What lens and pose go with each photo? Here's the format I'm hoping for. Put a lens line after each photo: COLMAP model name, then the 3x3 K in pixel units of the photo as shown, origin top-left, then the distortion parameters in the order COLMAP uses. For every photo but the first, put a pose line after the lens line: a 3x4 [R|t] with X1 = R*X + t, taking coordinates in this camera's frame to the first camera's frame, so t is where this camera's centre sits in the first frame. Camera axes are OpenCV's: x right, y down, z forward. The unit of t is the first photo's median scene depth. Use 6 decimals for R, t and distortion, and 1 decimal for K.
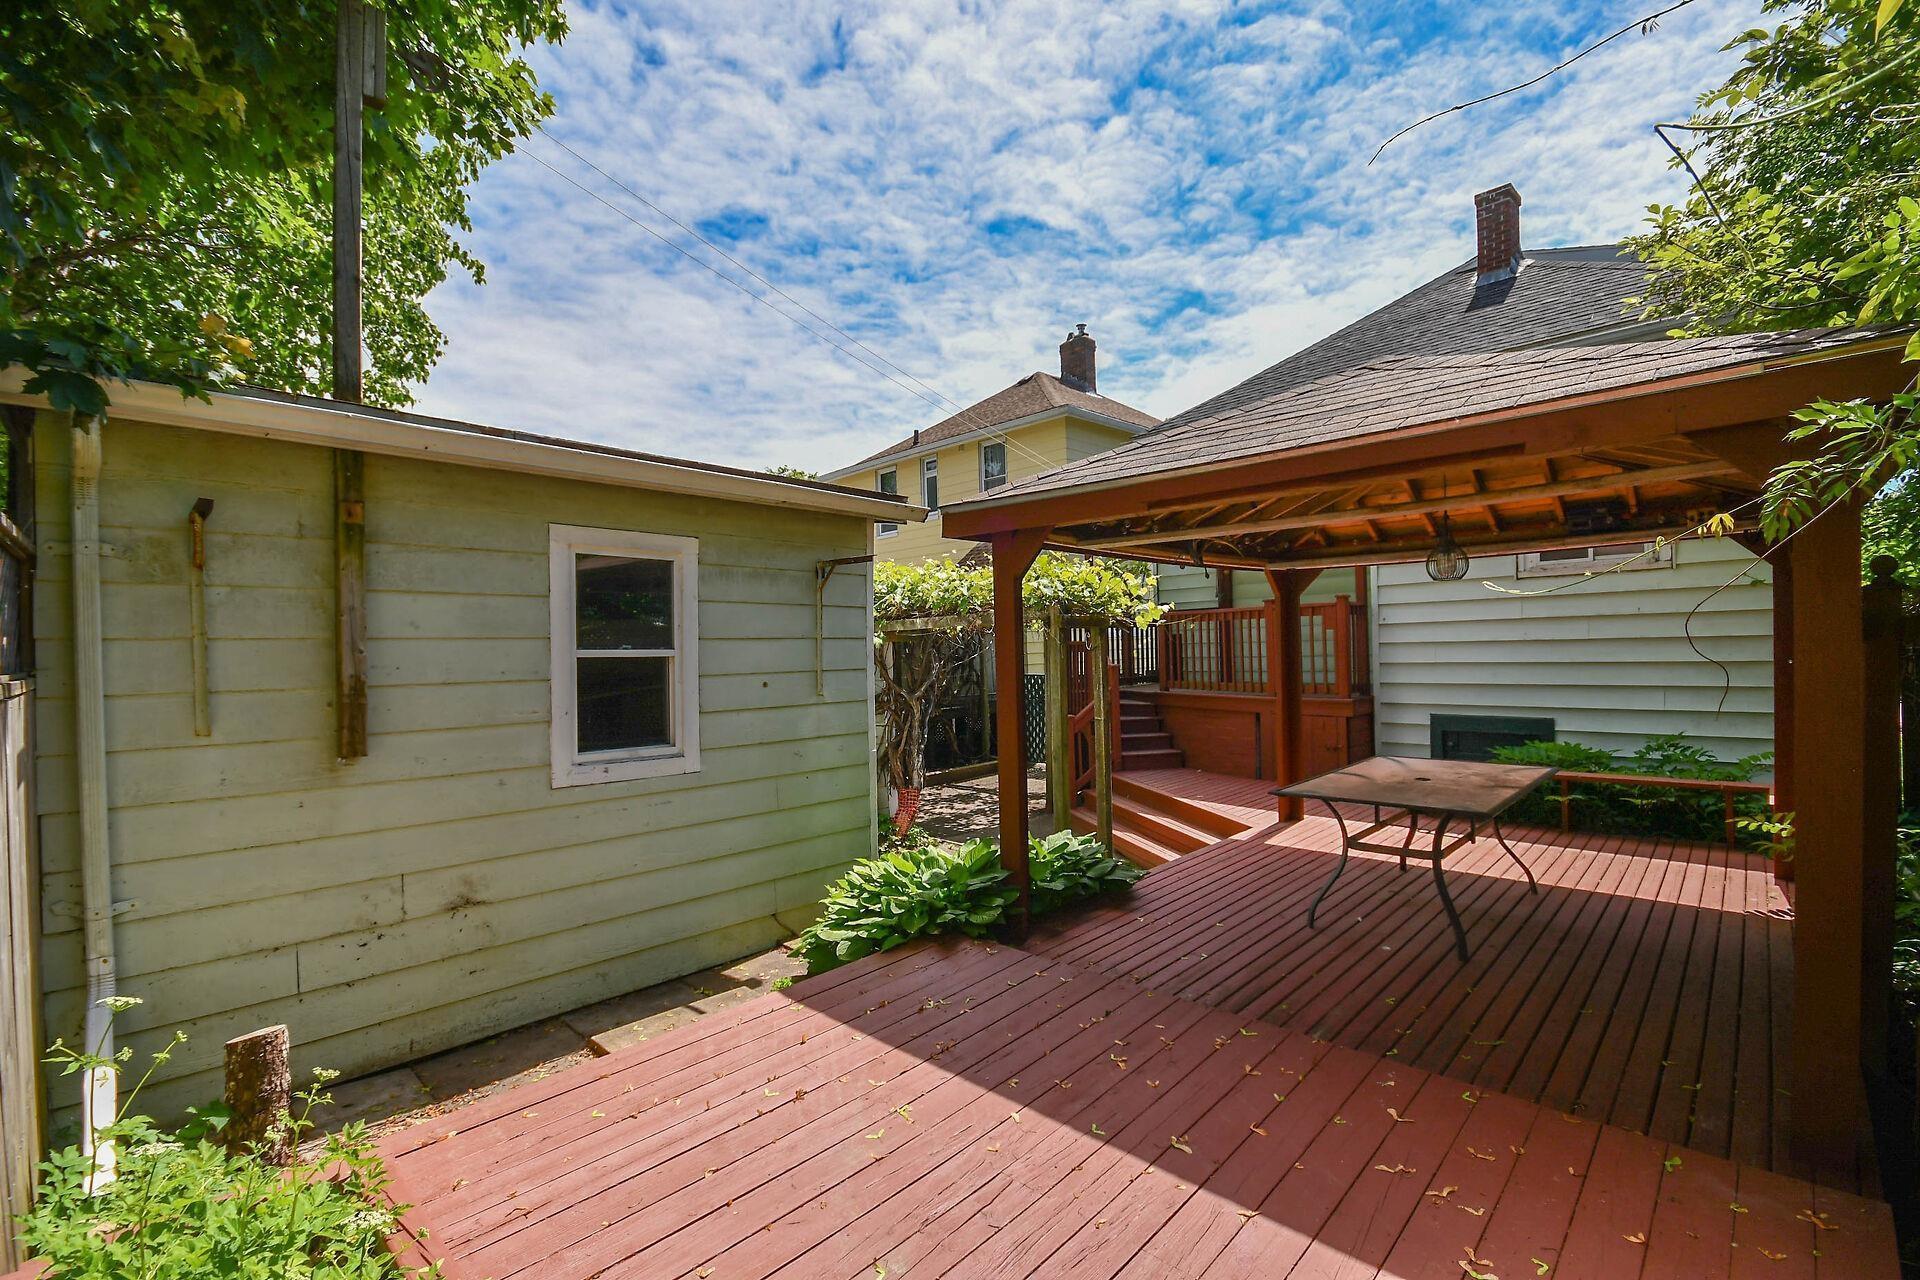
lens RADIAL K [[845.2, 0, 954.9], [0, 845.2, 650.0], [0, 0, 1]] dist [0.006889, -0.010990]
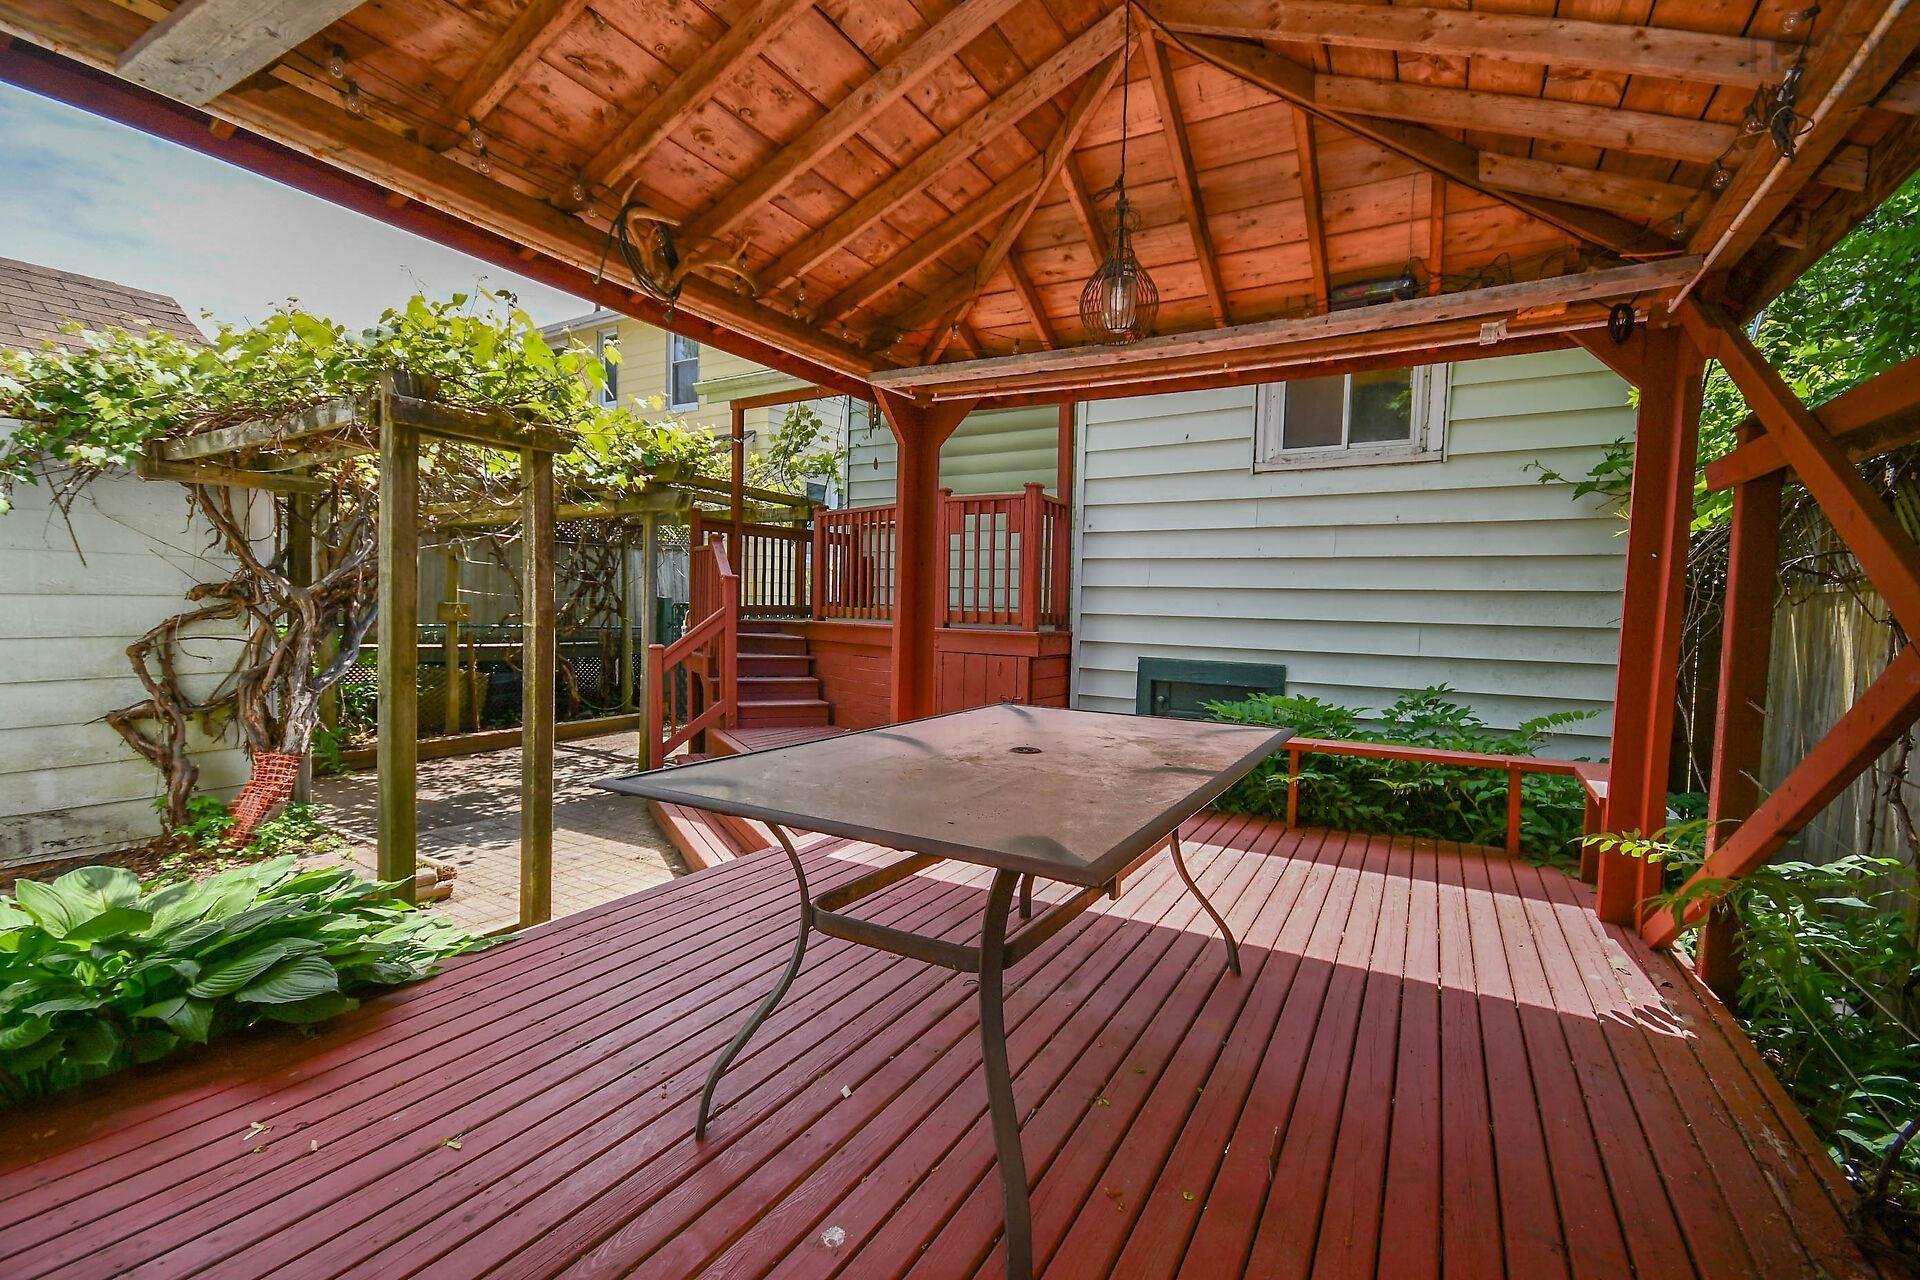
lens RADIAL K [[845.2, 0, 954.9], [0, 845.2, 650.0], [0, 0, 1]] dist [0.006889, -0.010990]
pose [[0.969423, 0.036804, 0.242620, 0.291429], [-0.048389, 0.997947, 0.041964, 0.058848], [-0.240577, -0.052421, 0.969213, 0.414992]]
